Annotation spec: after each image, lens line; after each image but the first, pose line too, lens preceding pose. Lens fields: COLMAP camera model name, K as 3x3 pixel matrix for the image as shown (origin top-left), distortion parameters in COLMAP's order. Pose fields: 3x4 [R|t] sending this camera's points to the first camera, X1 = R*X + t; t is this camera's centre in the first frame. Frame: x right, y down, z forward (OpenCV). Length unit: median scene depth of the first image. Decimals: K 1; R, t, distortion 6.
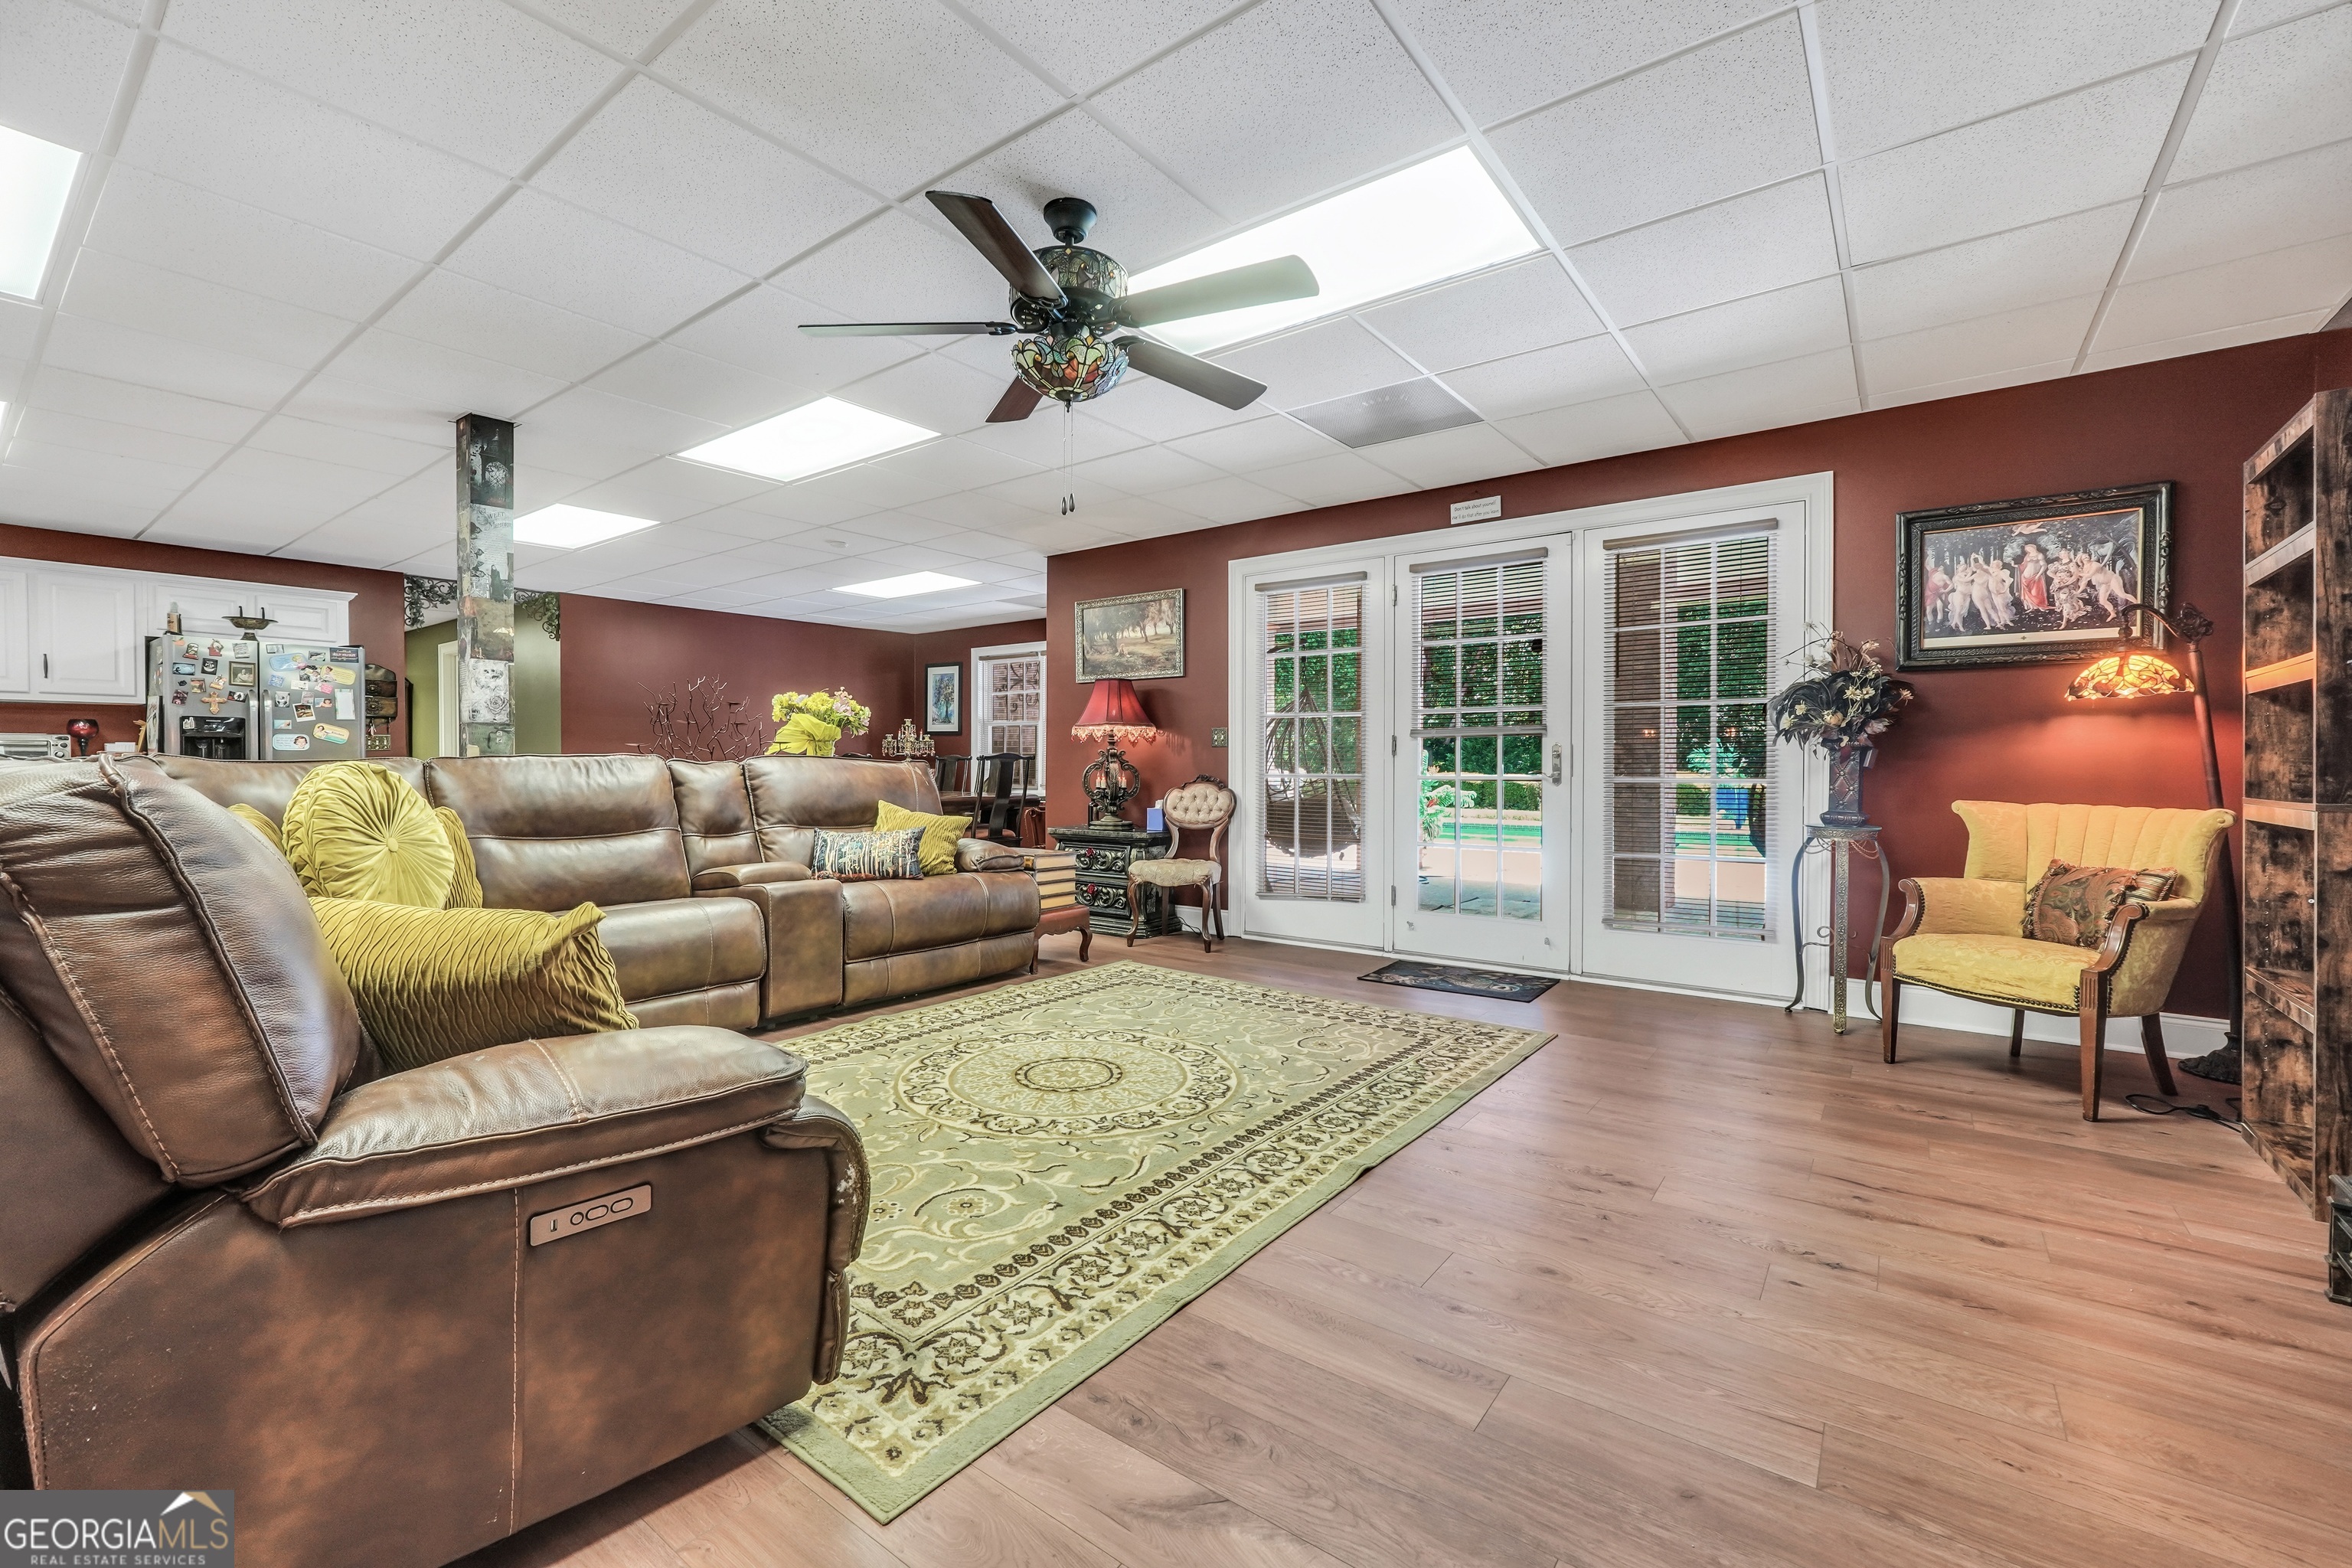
lens RADIAL K [[990.6, 0, 1161.3], [0, 990.6, 777.6], [0, 0, 1]] dist [-0.014099, 0.004021]
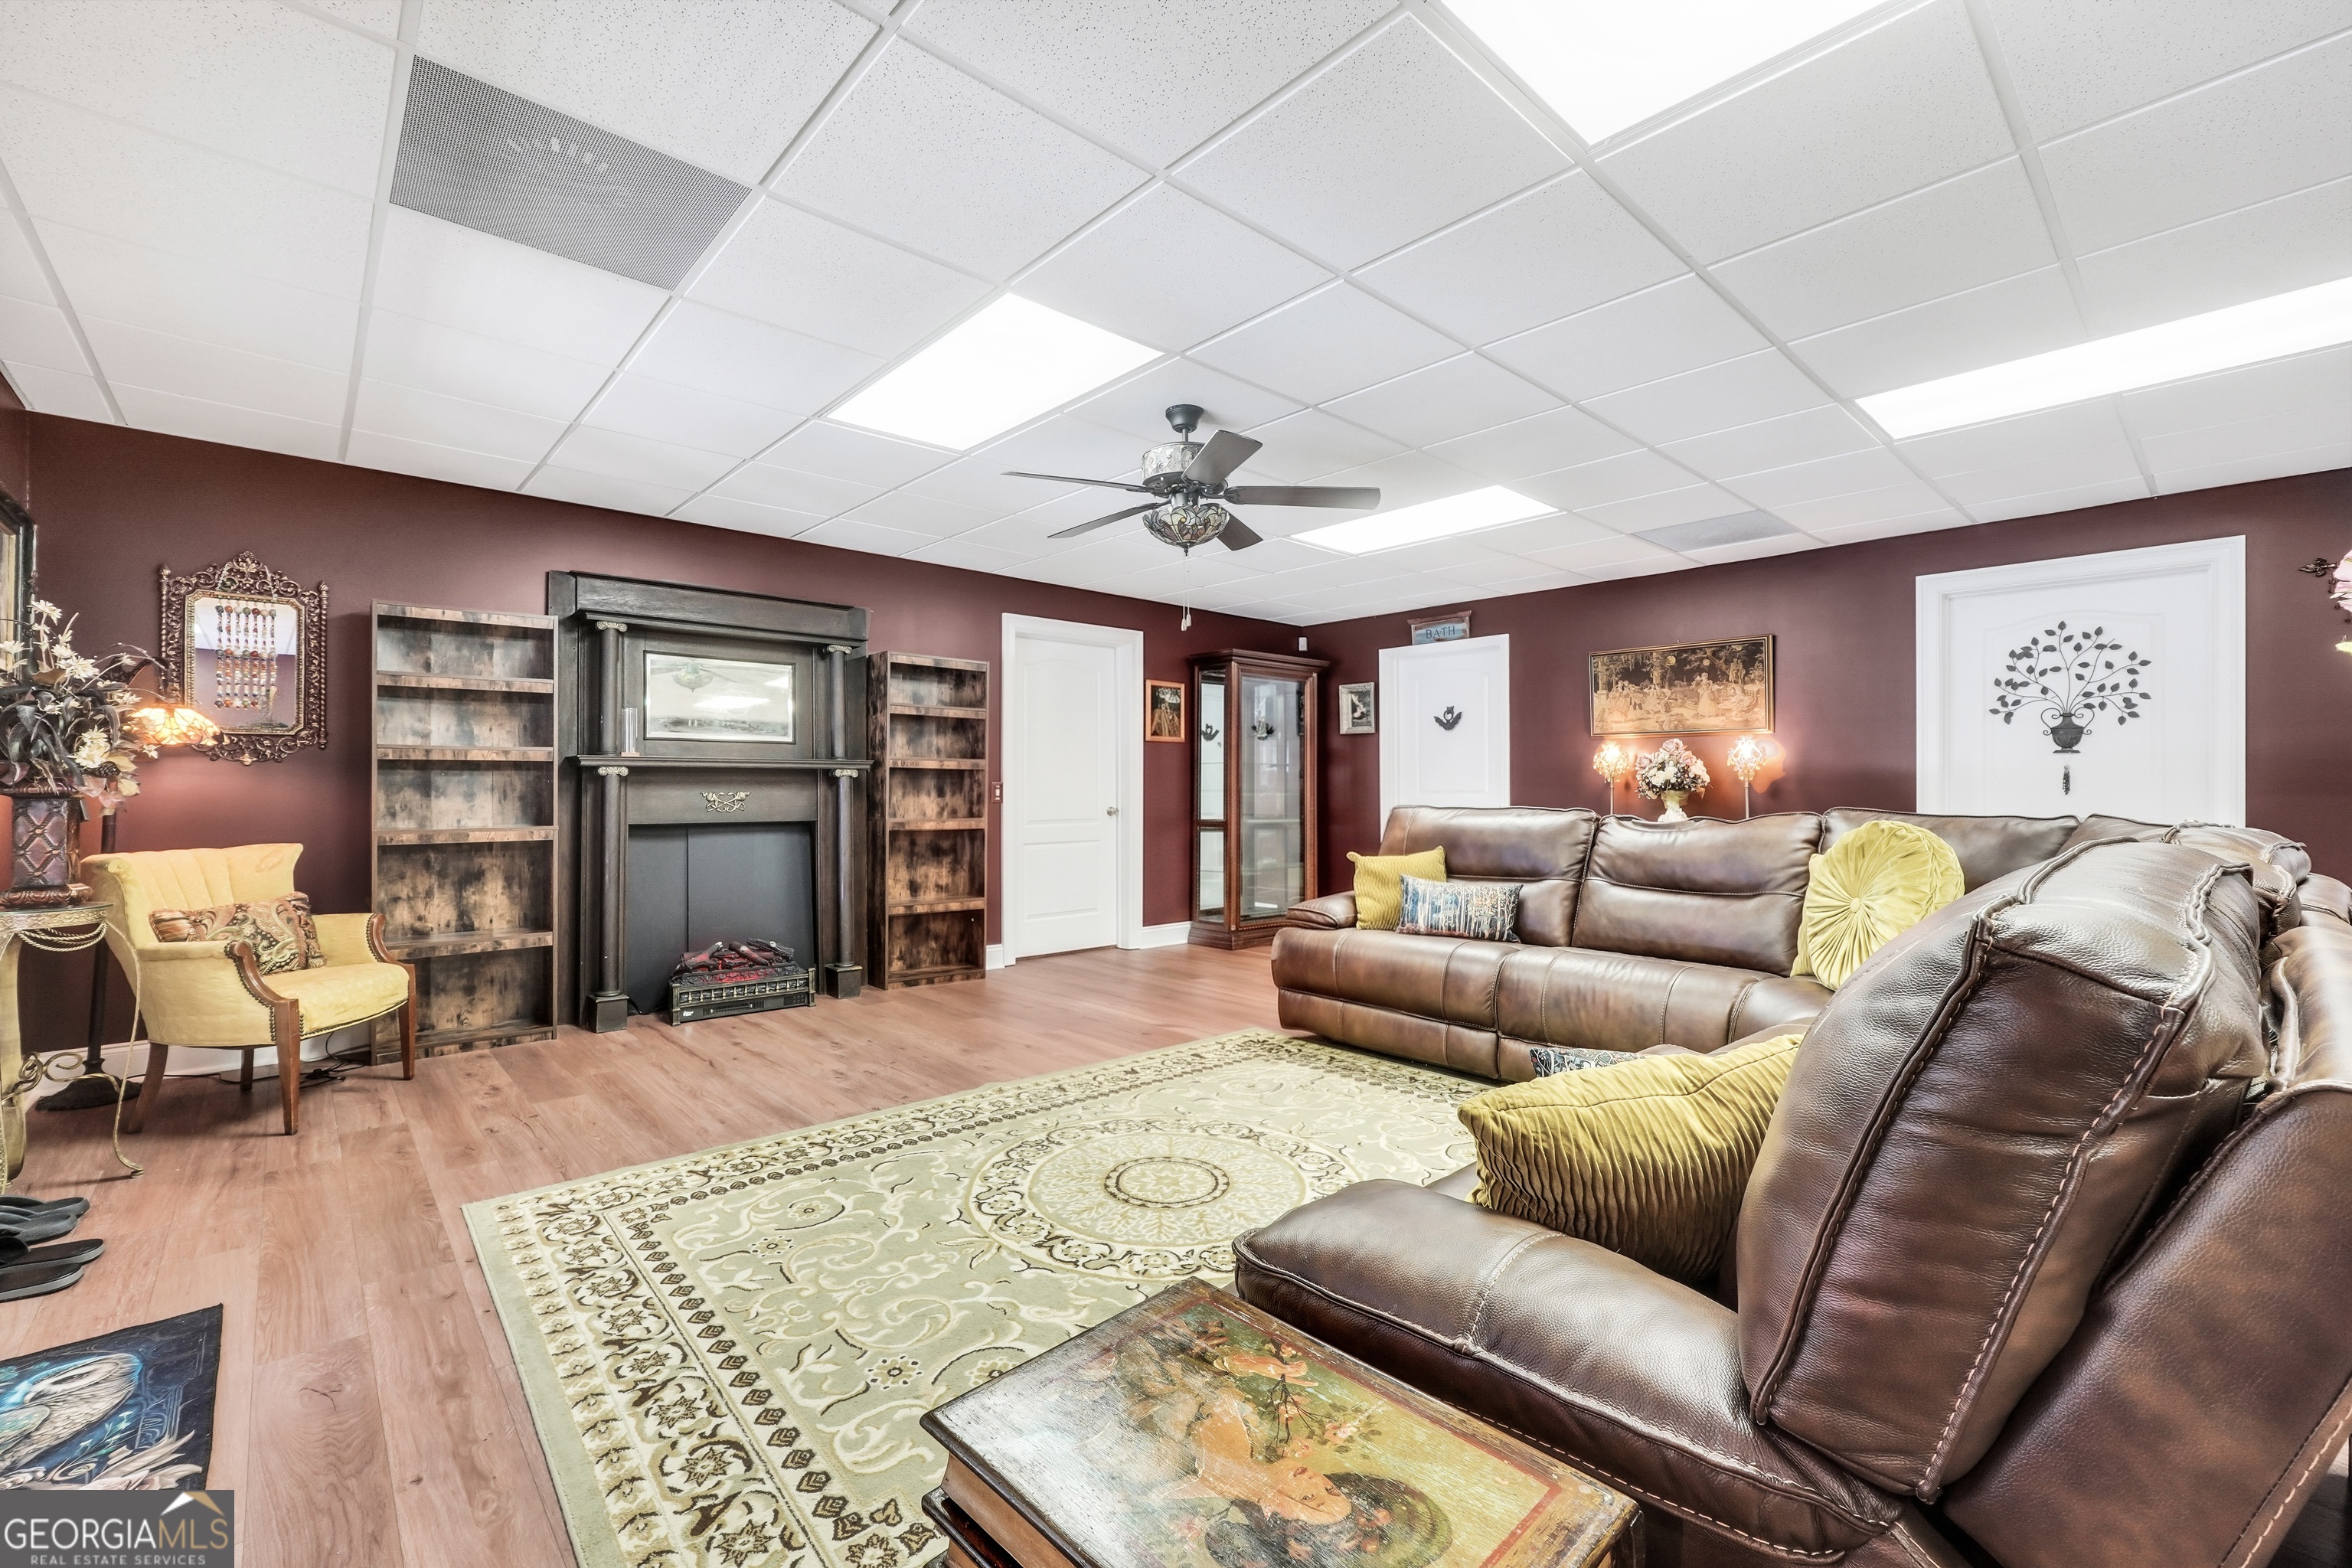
lens RADIAL K [[990.6, 0, 1125.8], [0, 990.6, 785.6], [0, 0, 1]] dist [-0.014099, 0.004021]
pose [[-0.975743, -0.005532, 0.218850, -0.222103], [-0.002006, 0.999865, 0.016333, -0.054026], [-0.218911, 0.015497, -0.975622, 1.669878]]
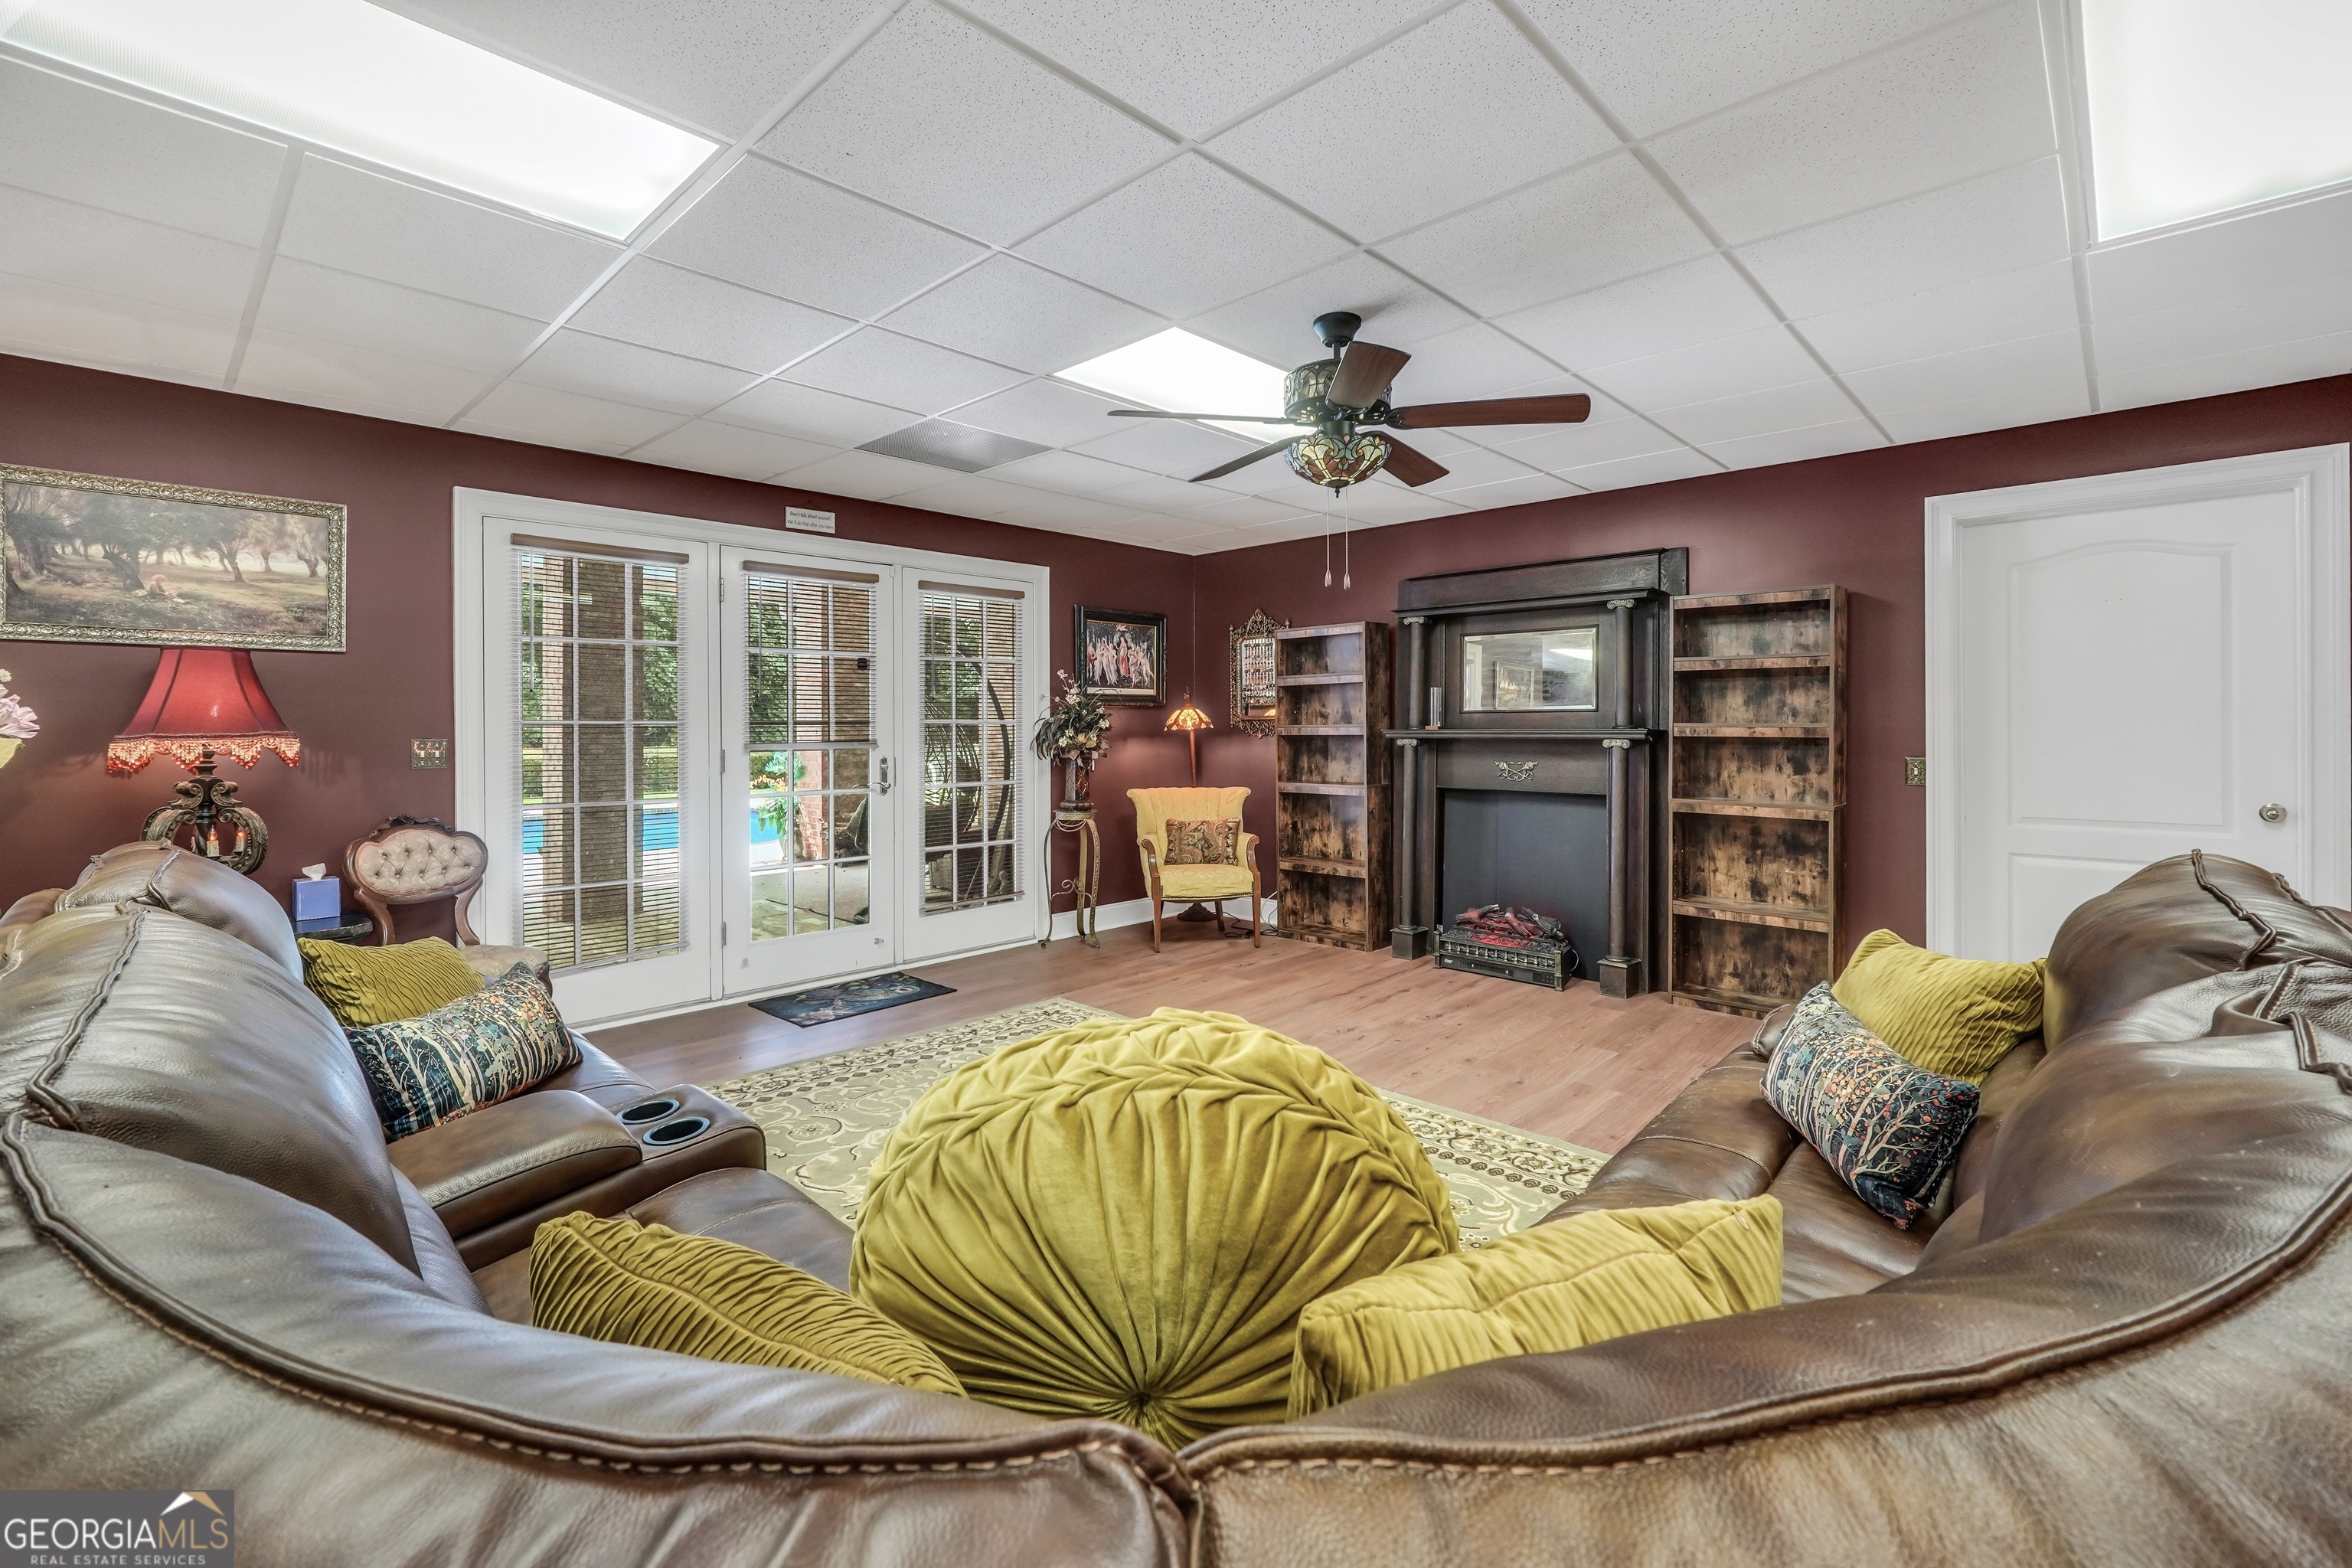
lens RADIAL K [[990.6, 0, 1169.8], [0, 990.6, 739.8], [0, 0, 1]] dist [-0.014099, 0.004021]
pose [[0.124190, -0.011696, 0.992190, -0.863508], [0.020246, 0.999752, 0.009251, -0.076842], [-0.992052, 0.018939, 0.124396, 0.743941]]
